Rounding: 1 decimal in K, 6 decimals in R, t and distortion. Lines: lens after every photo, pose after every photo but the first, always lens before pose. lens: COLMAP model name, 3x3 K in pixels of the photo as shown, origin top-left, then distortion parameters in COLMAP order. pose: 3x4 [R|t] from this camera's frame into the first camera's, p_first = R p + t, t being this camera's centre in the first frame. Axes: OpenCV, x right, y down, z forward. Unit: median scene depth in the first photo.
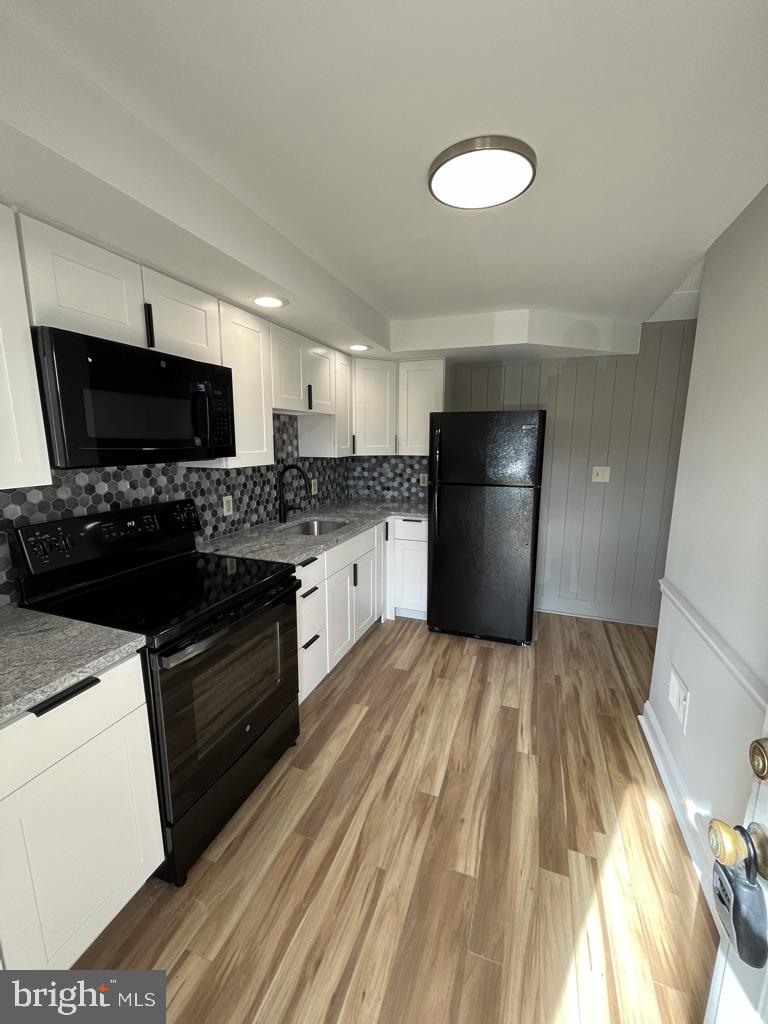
lens RADIAL K [[411.7, 0, 385.6], [0, 411.7, 510.8], [0, 0, 1]] dist [-0.002586, -0.000621]
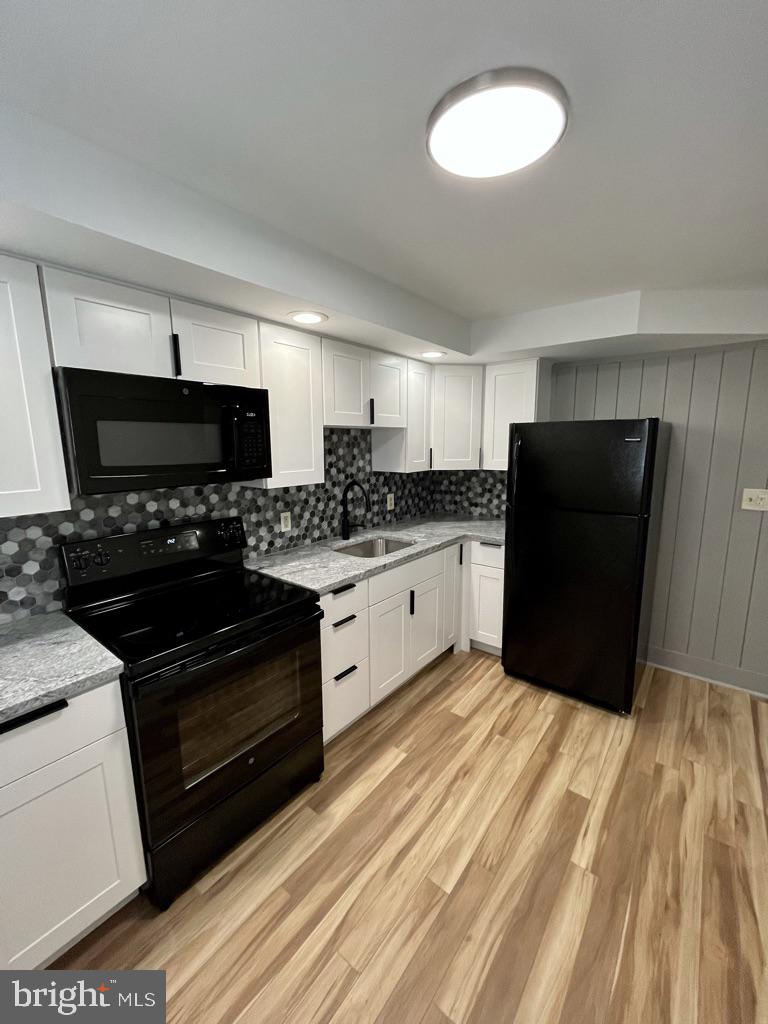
lens RADIAL K [[411.7, 0, 385.5], [0, 411.7, 511.4], [0, 0, 1]] dist [-0.002586, -0.000621]
pose [[0.948136, 0.044177, -0.314779, 0.193516], [-0.045951, 0.998942, 0.001788, -0.059759], [0.314525, 0.012769, 0.949163, 0.136024]]
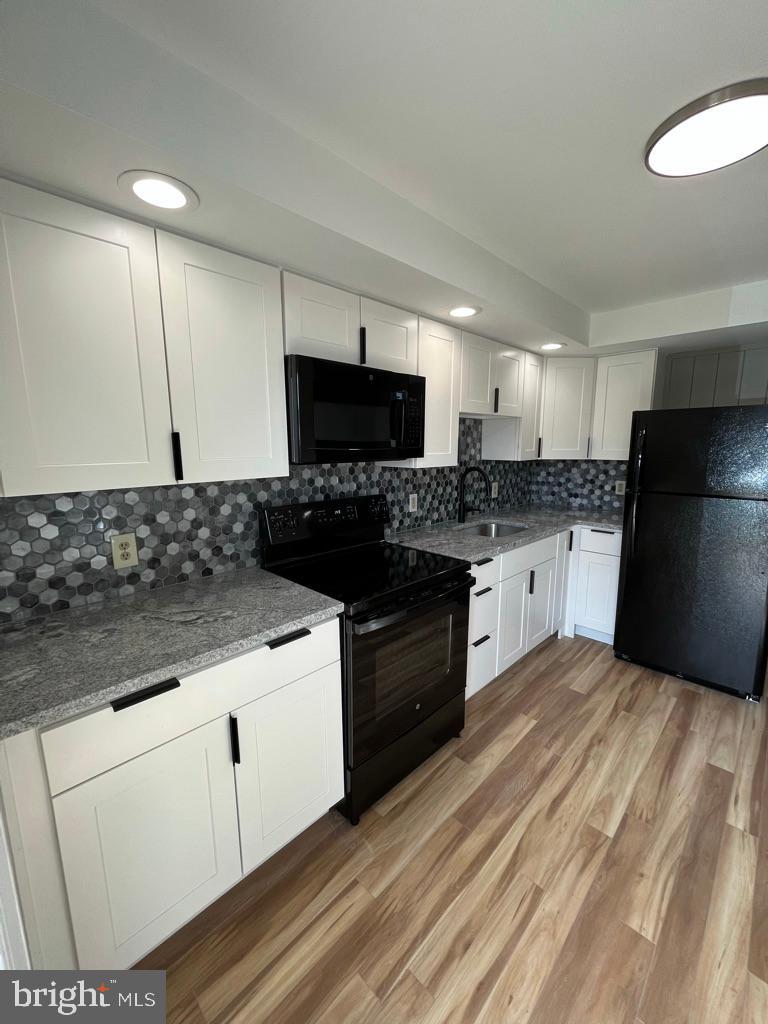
lens RADIAL K [[411.7, 0, 385.5], [0, 411.7, 510.4], [0, 0, 1]] dist [-0.002586, -0.000621]
pose [[0.908506, 0.062050, -0.413240, 0.003704], [-0.067584, 0.997713, 0.001230, 0.012970], [0.412371, 0.026811, 0.910621, -0.030505]]
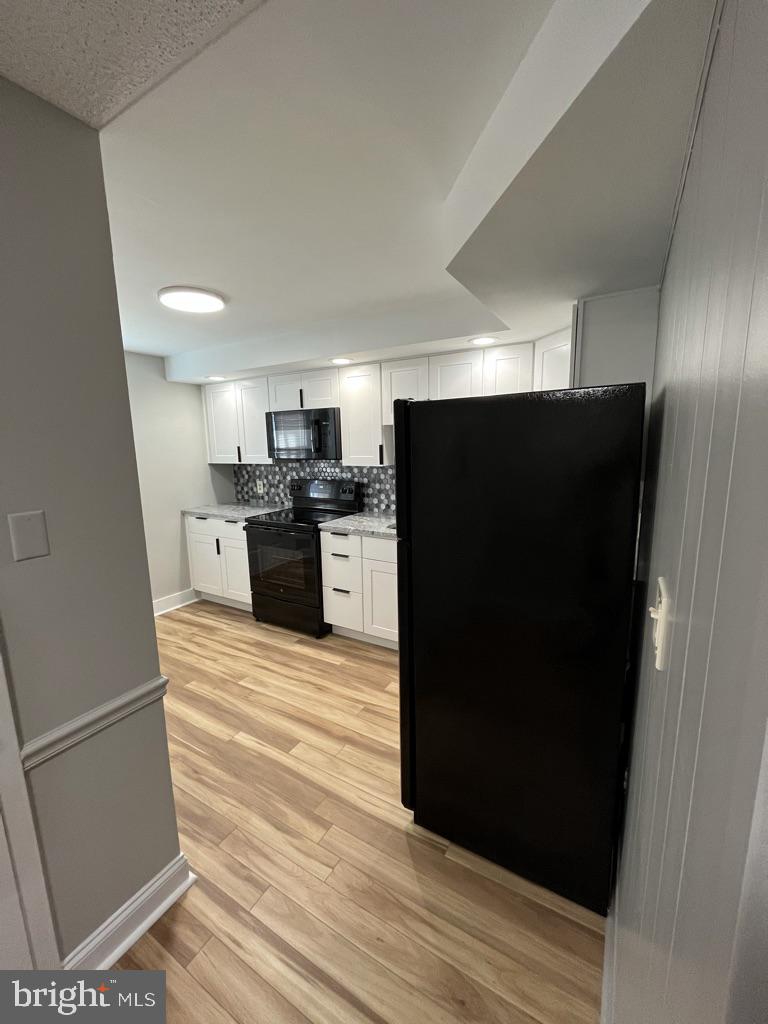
lens RADIAL K [[411.7, 0, 386.1], [0, 411.7, 511.1], [0, 0, 1]] dist [-0.002586, -0.000621]
pose [[-0.178752, 0.163242, -0.970258, 1.179797], [-0.156969, 0.968778, 0.191912, -0.258139], [0.971292, 0.186605, -0.147547, 1.371786]]
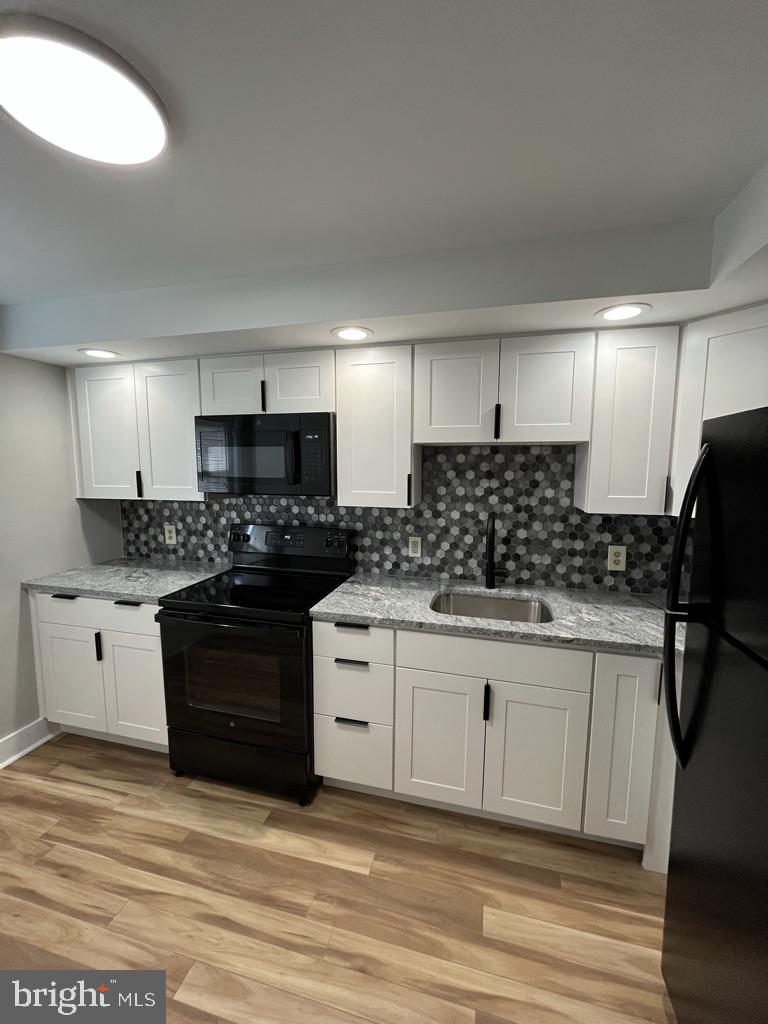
lens RADIAL K [[411.7, 0, 385.7], [0, 411.7, 510.8], [0, 0, 1]] dist [-0.002586, -0.000621]
pose [[0.094946, 0.109061, -0.989490, 0.627532], [-0.178074, 0.979809, 0.090907, -0.195735], [0.979426, 0.167571, 0.112450, 0.945579]]
